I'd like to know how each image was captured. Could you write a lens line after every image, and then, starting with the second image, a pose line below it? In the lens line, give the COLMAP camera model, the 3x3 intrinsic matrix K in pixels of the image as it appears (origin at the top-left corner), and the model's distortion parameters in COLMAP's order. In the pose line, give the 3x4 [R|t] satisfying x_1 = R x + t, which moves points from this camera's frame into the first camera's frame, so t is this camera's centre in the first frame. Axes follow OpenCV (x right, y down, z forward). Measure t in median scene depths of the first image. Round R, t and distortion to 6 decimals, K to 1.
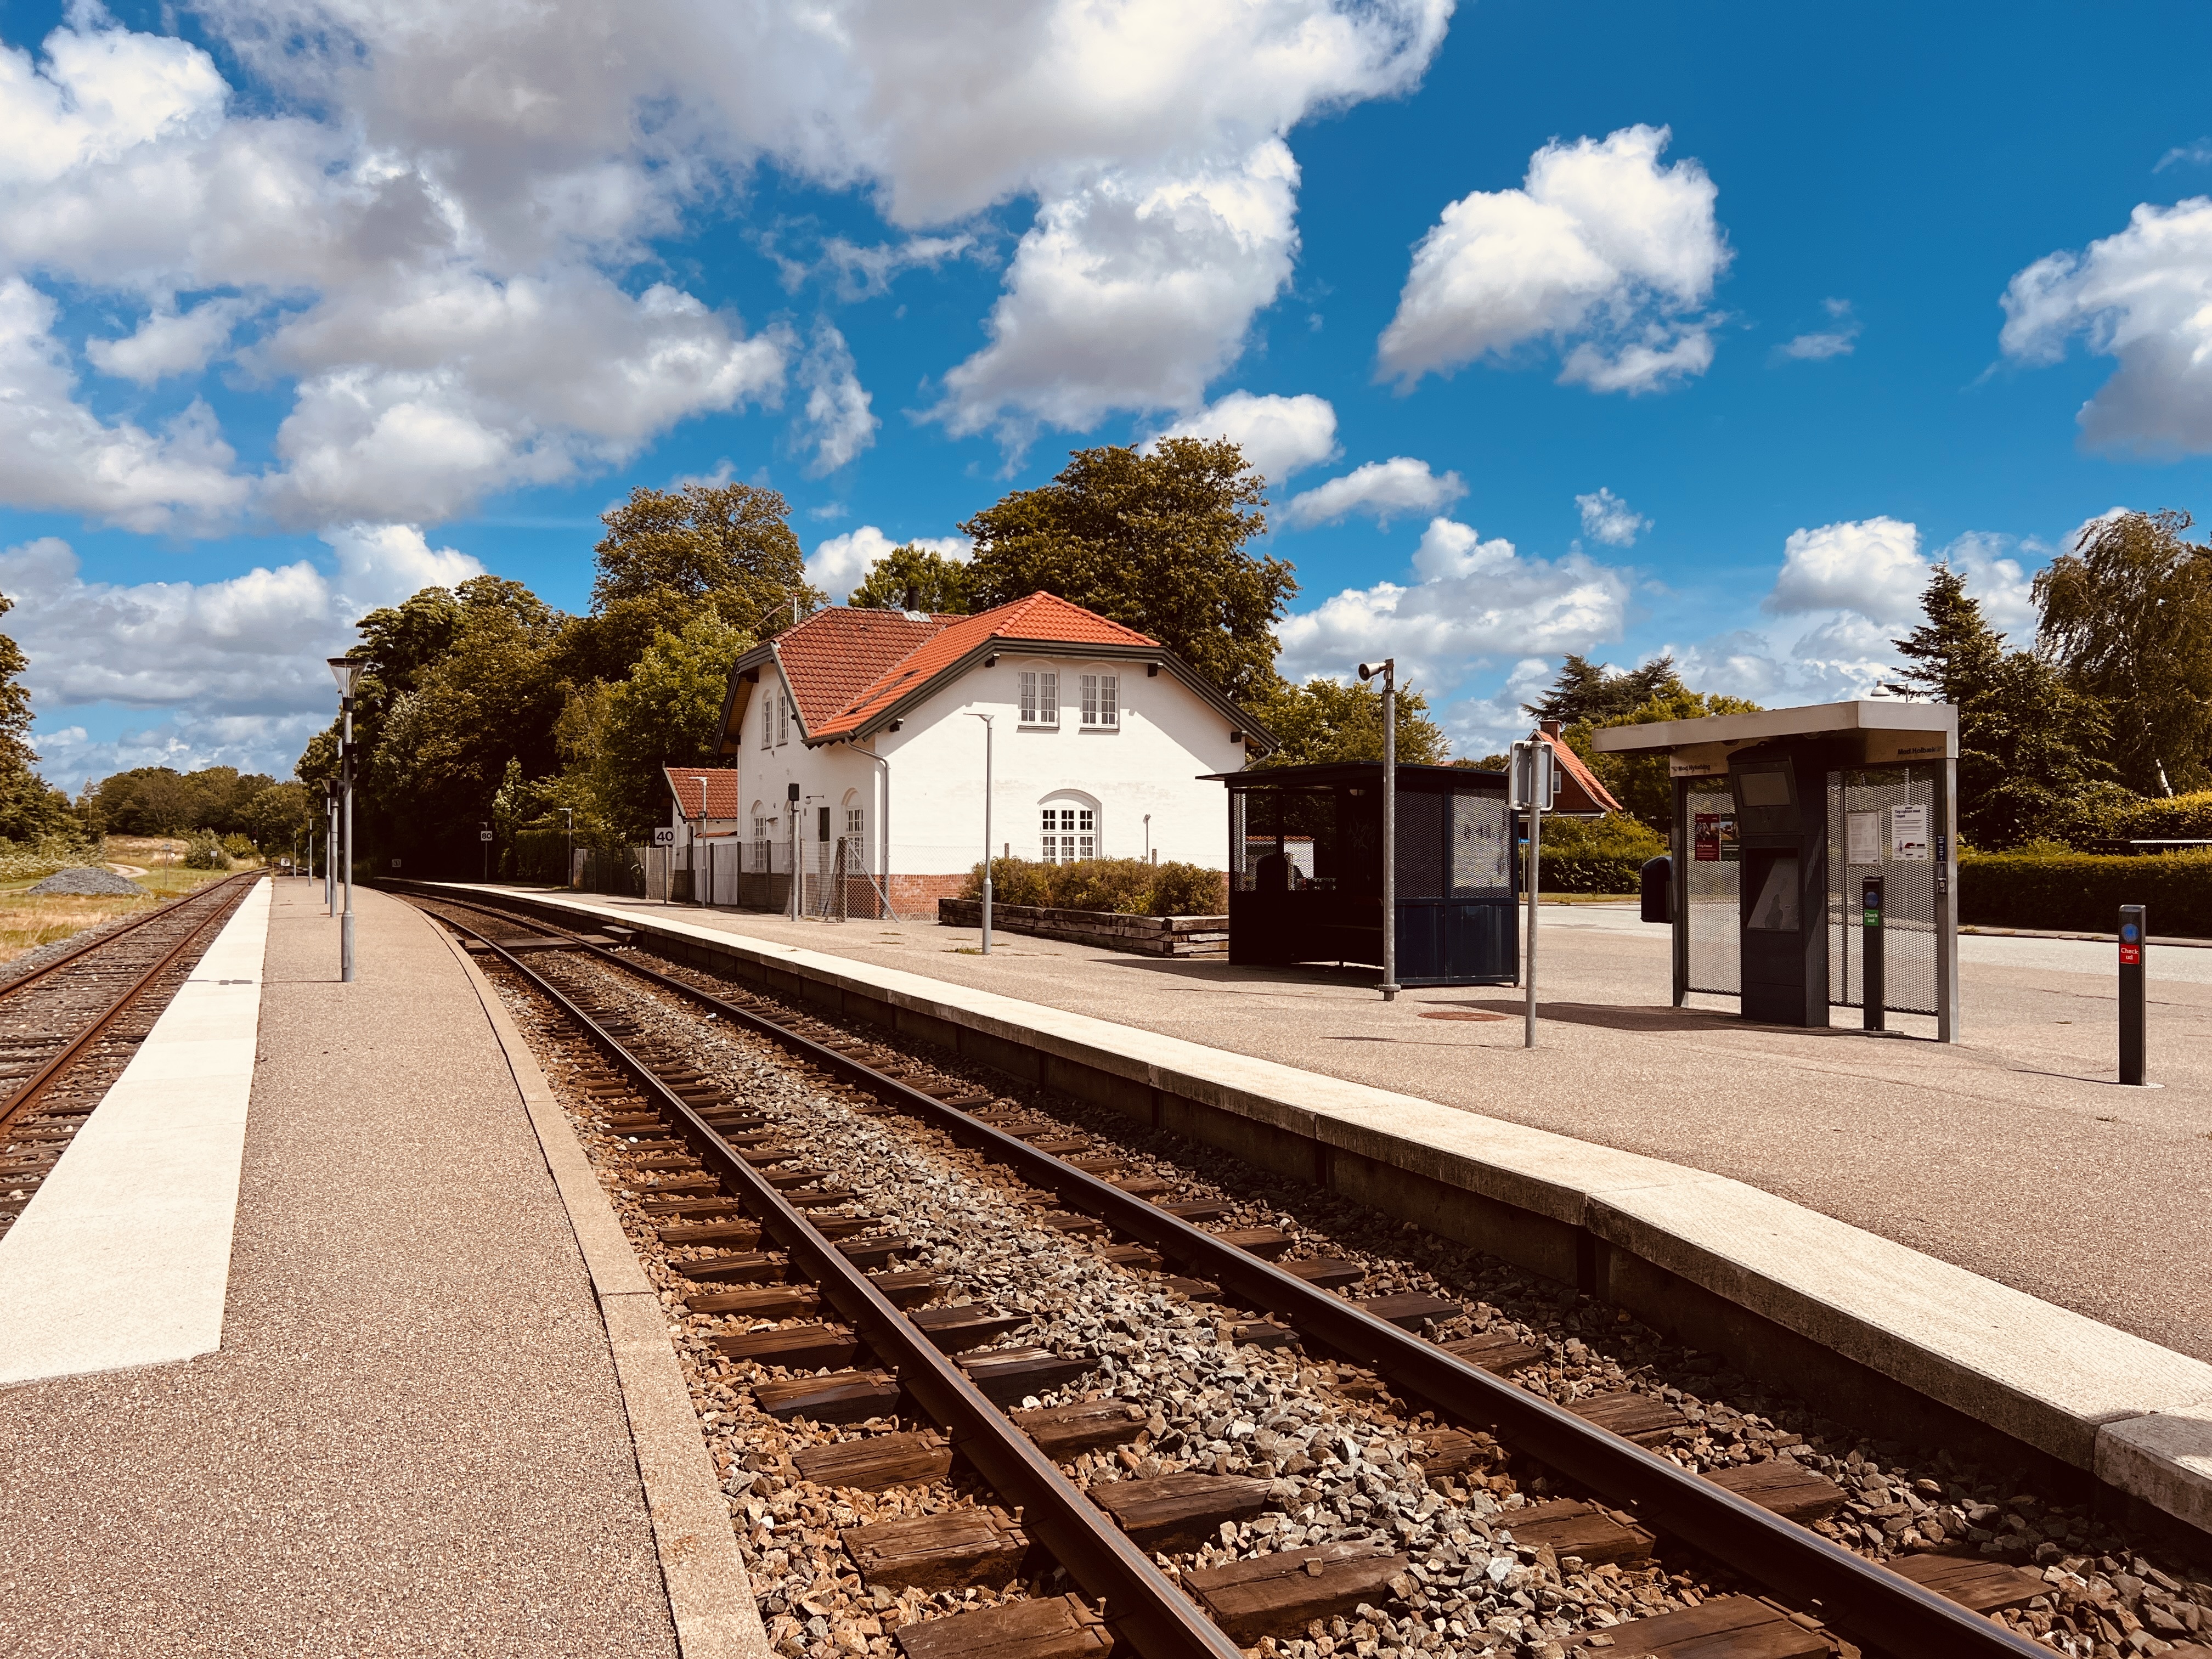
lens RADIAL K [[1671.6, 0, 1109.1], [0, 1671.6, 825.6], [0, 0, 1]] dist [0.044433, -0.026275]
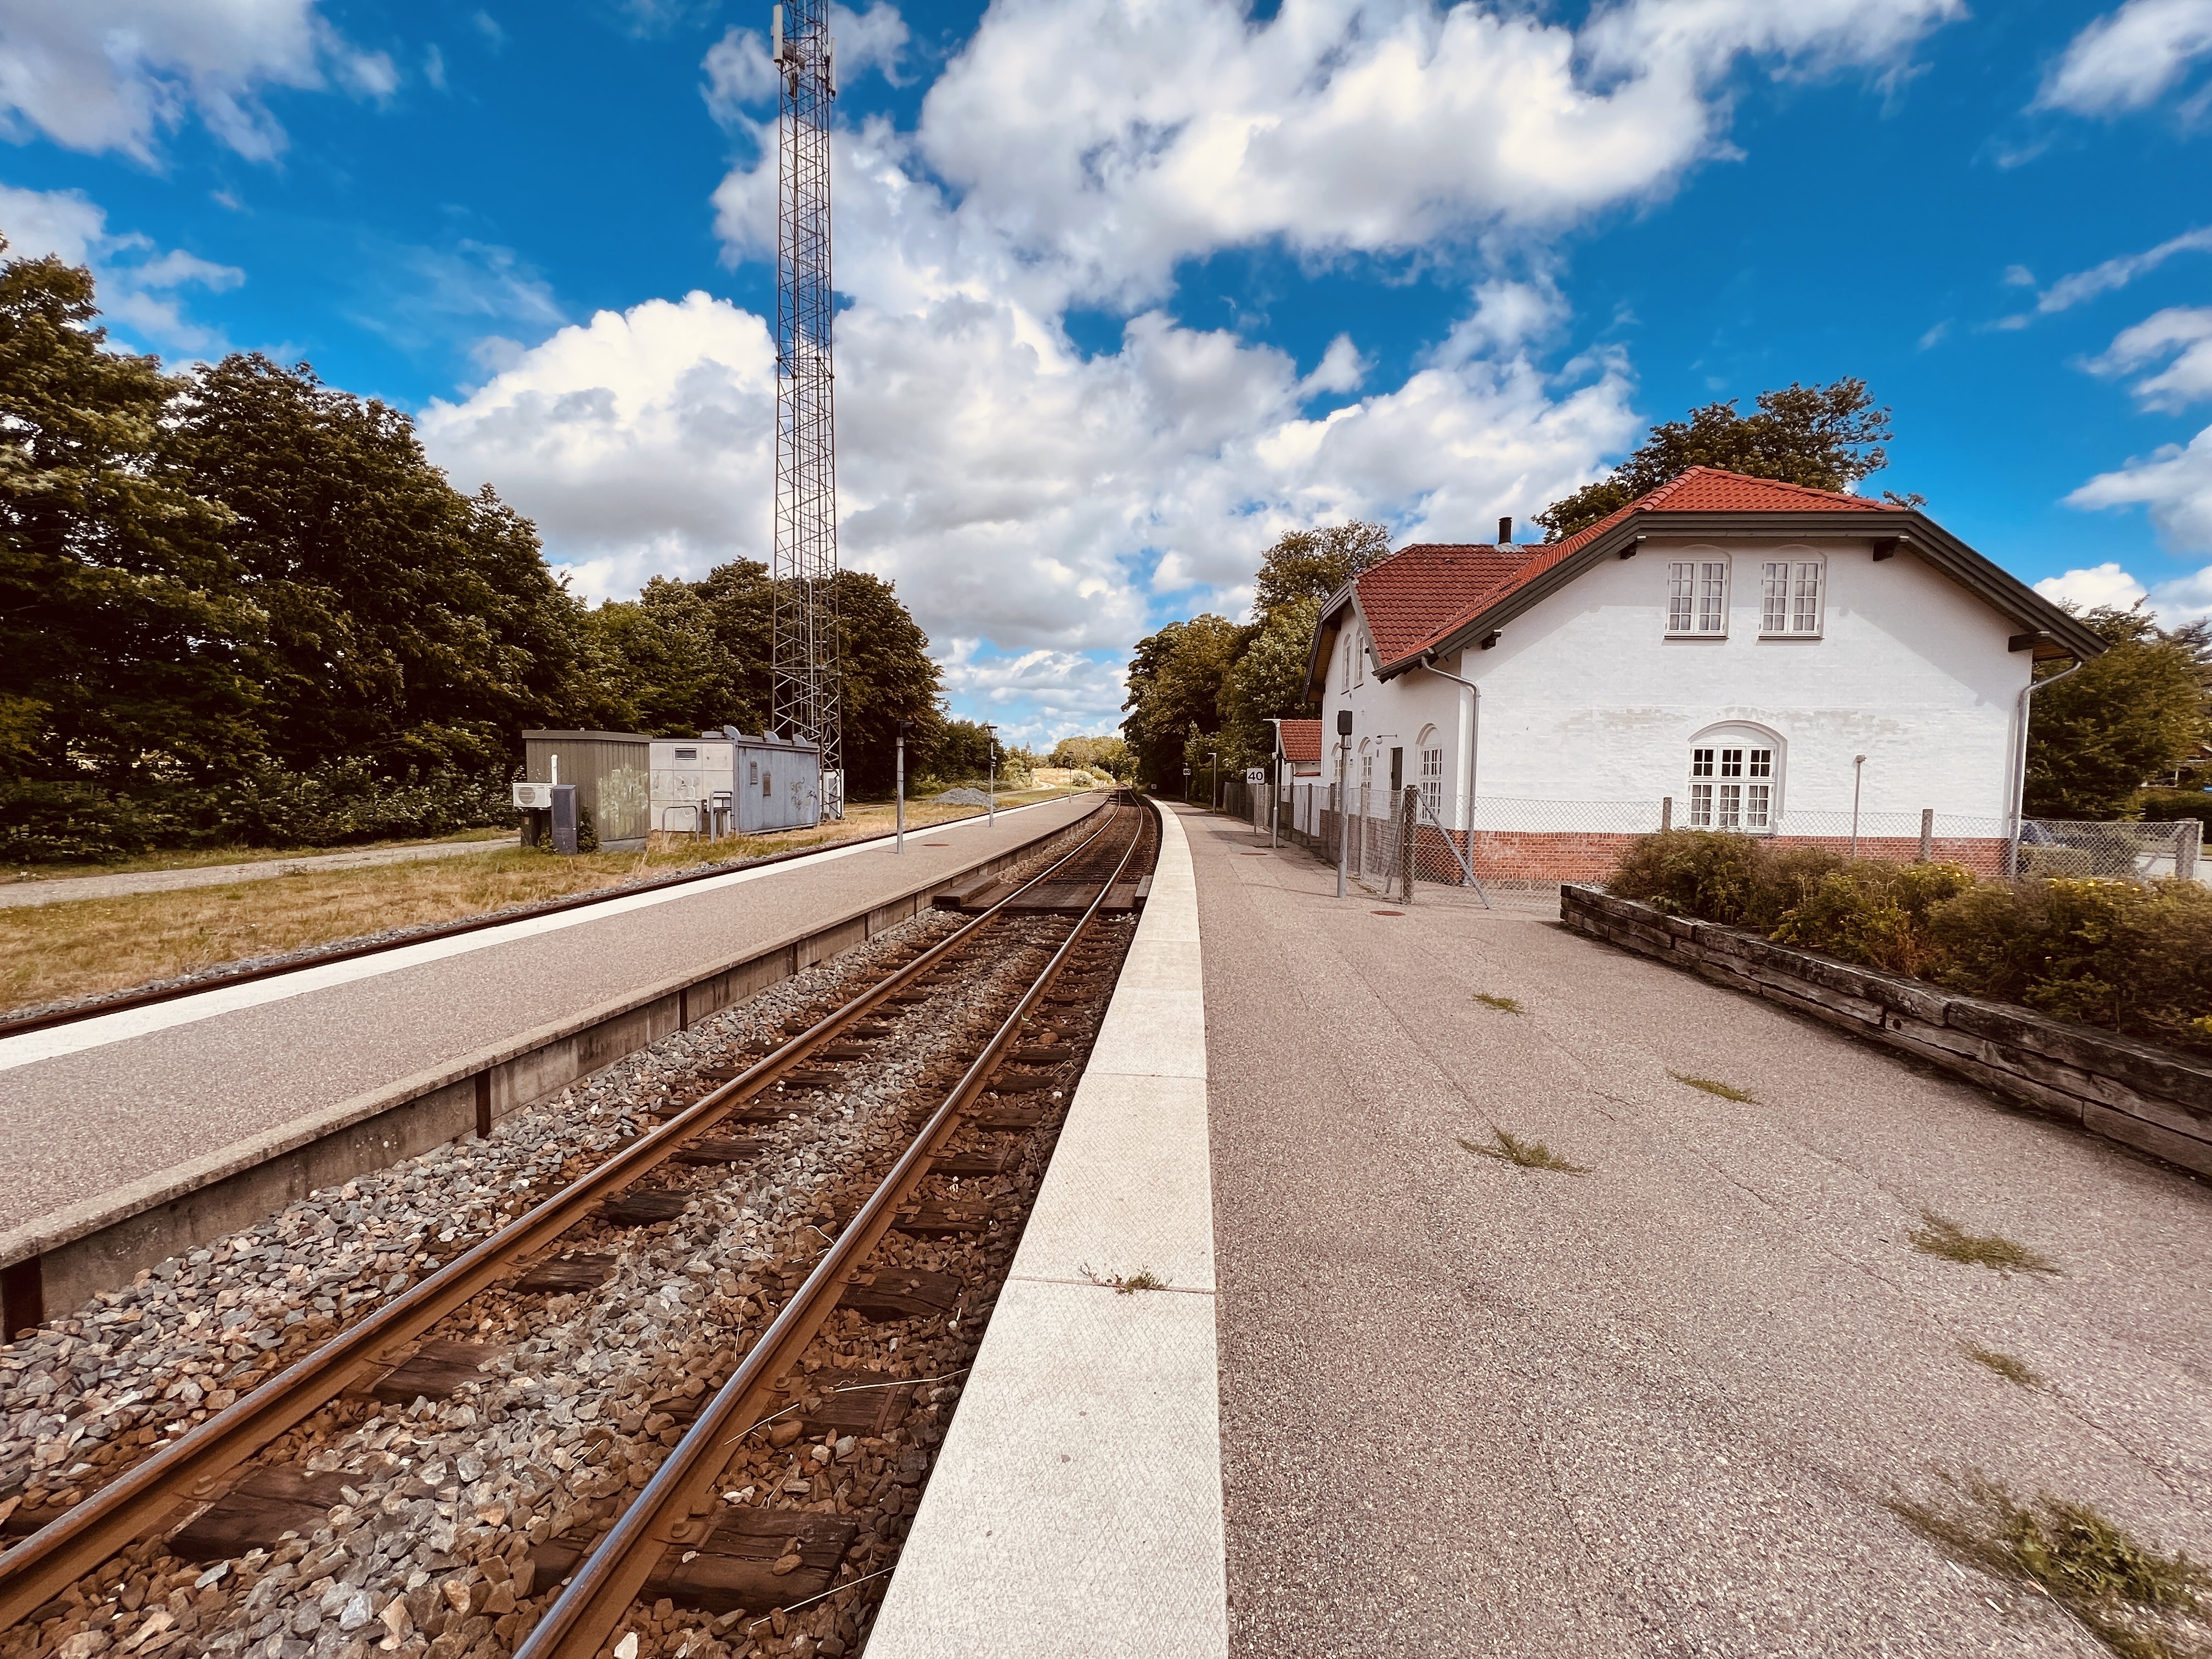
lens RADIAL K [[887.6, 0, 1117.4], [0, 887.6, 833.9], [0, 0, 1]] dist [0.003030, -0.001297]
pose [[0.880614, 0.042839, -0.471893, -0.076933], [-0.006599, 0.996917, 0.078186, -0.000878], [0.473788, -0.065738, 0.878182, 0.519460]]
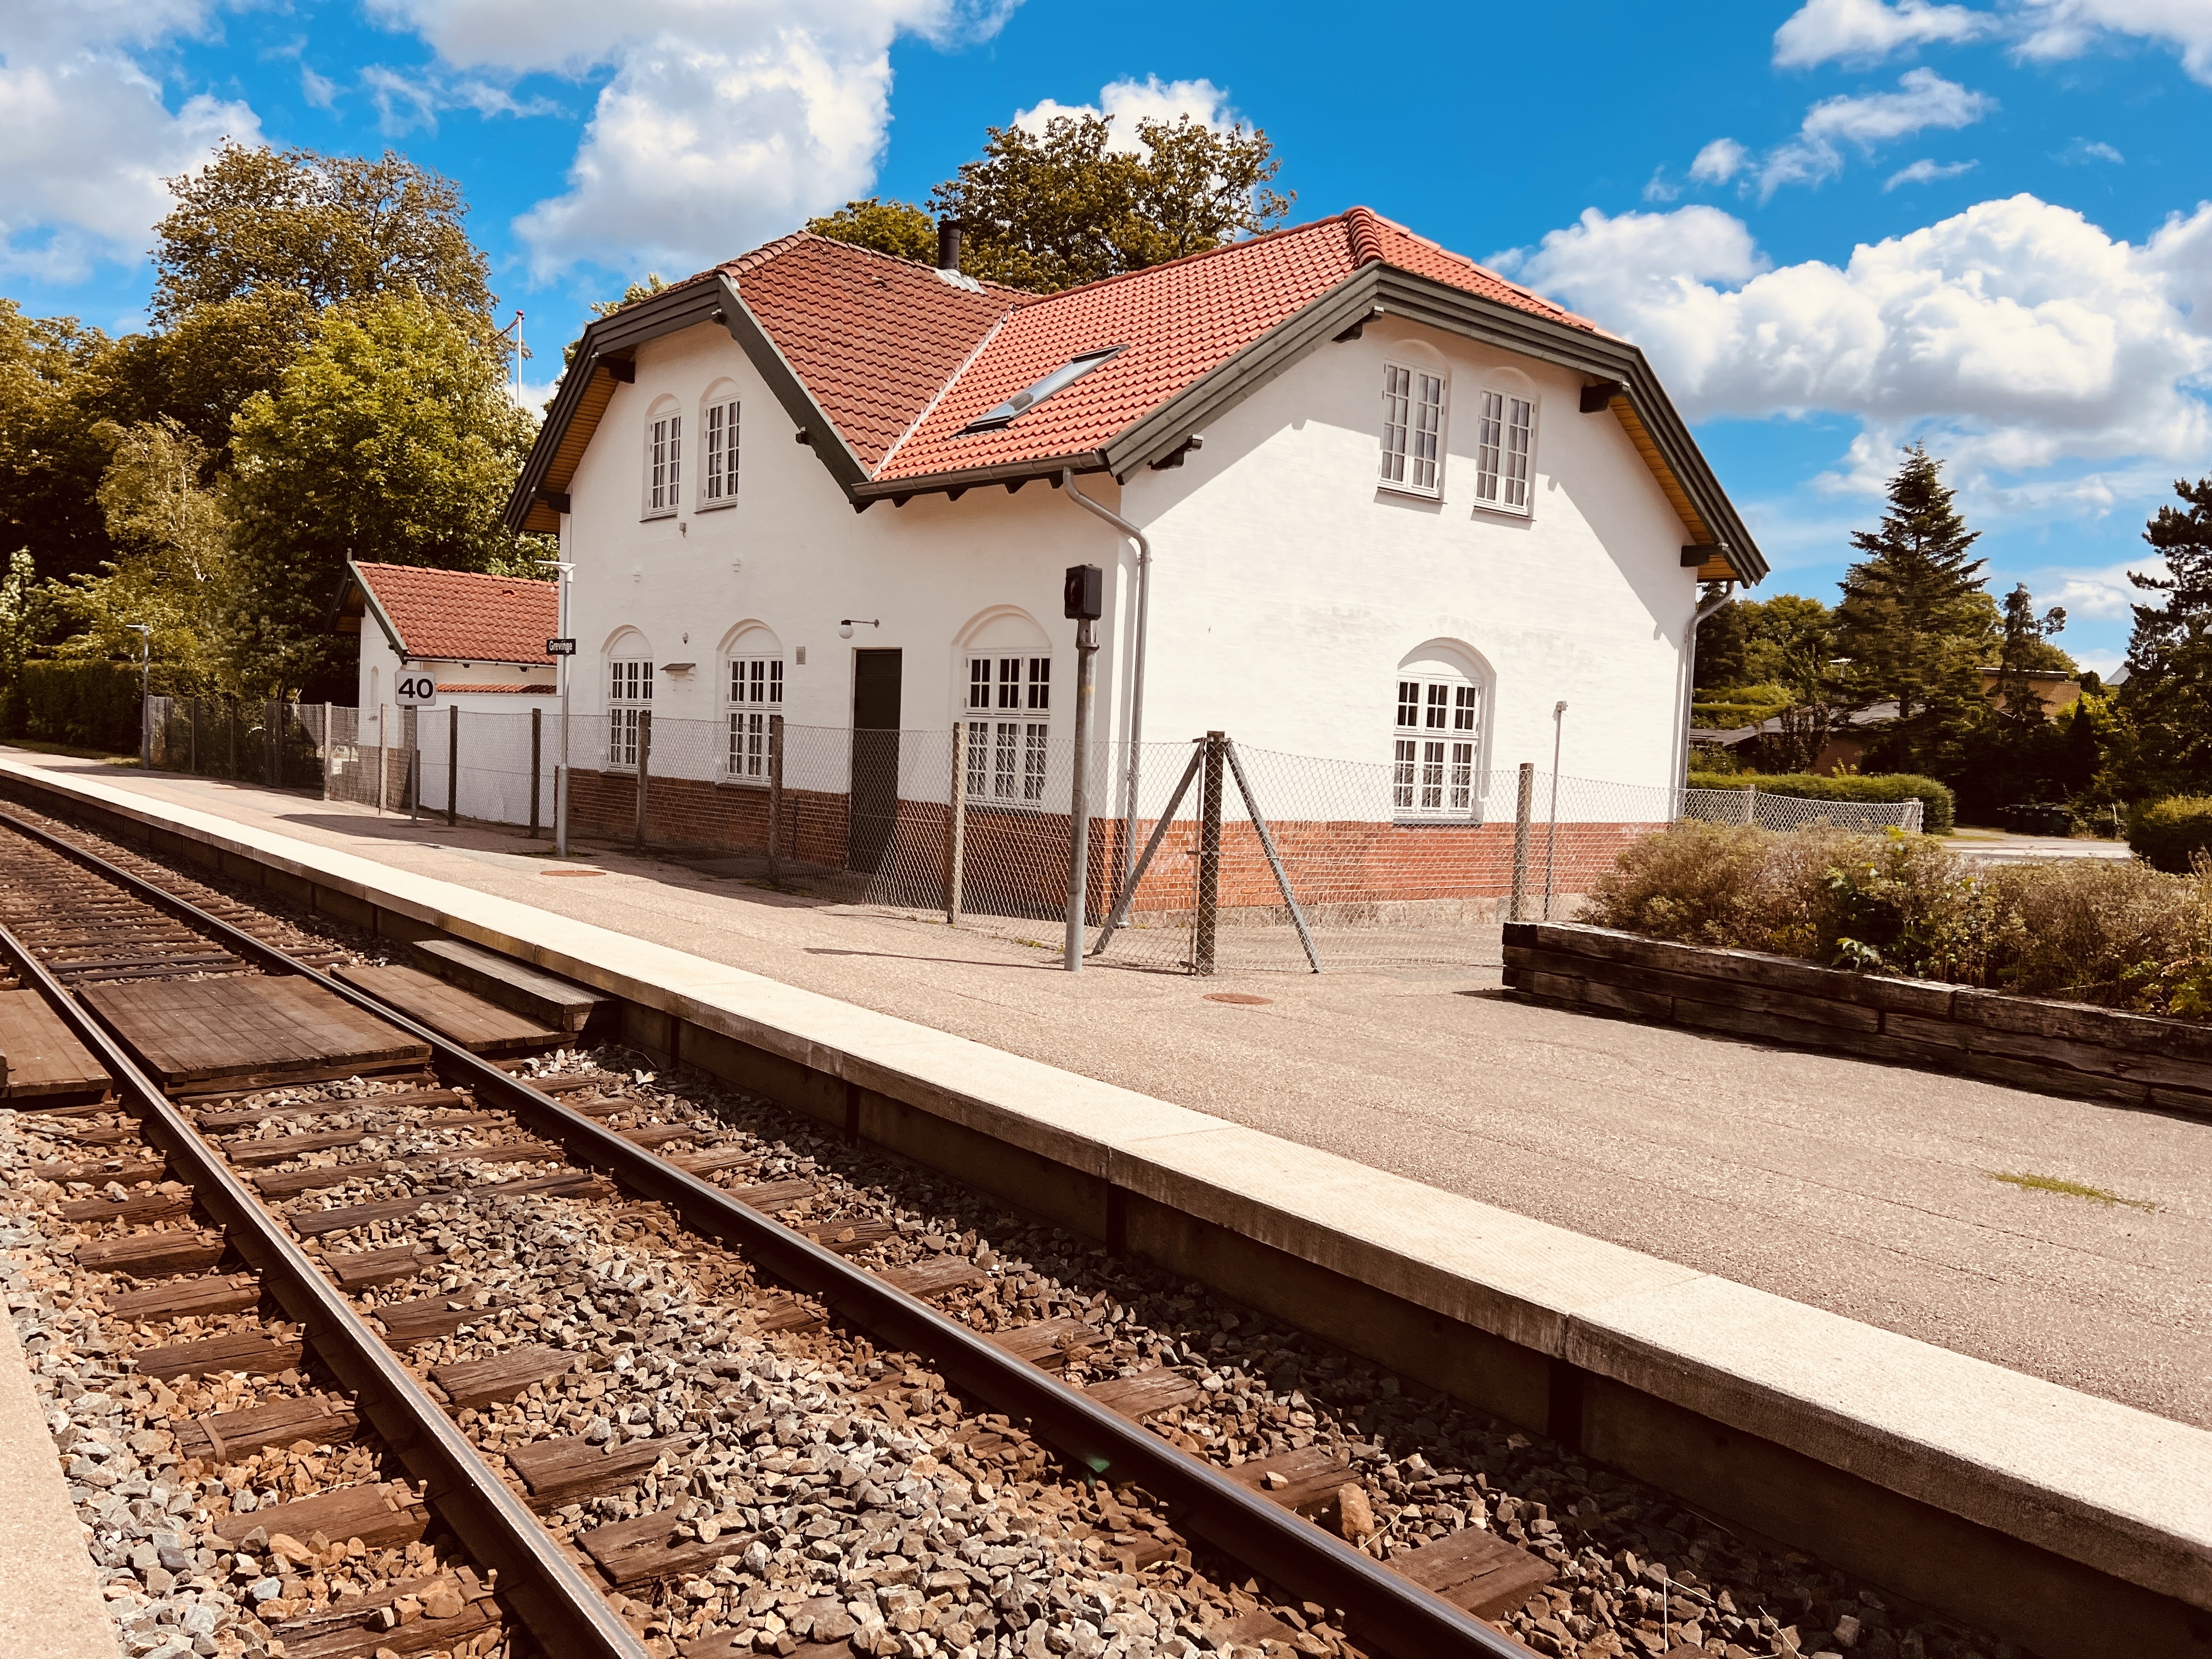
lens RADIAL K [[1671.6, 0, 1063.3], [0, 1671.6, 838.3], [0, 0, 1]] dist [0.044433, -0.026275]
pose [[0.973183, 0.035172, 0.227327, -0.226798], [-0.053280, 0.995833, 0.074016, 0.004215], [-0.223776, -0.084143, 0.971002, 0.568727]]
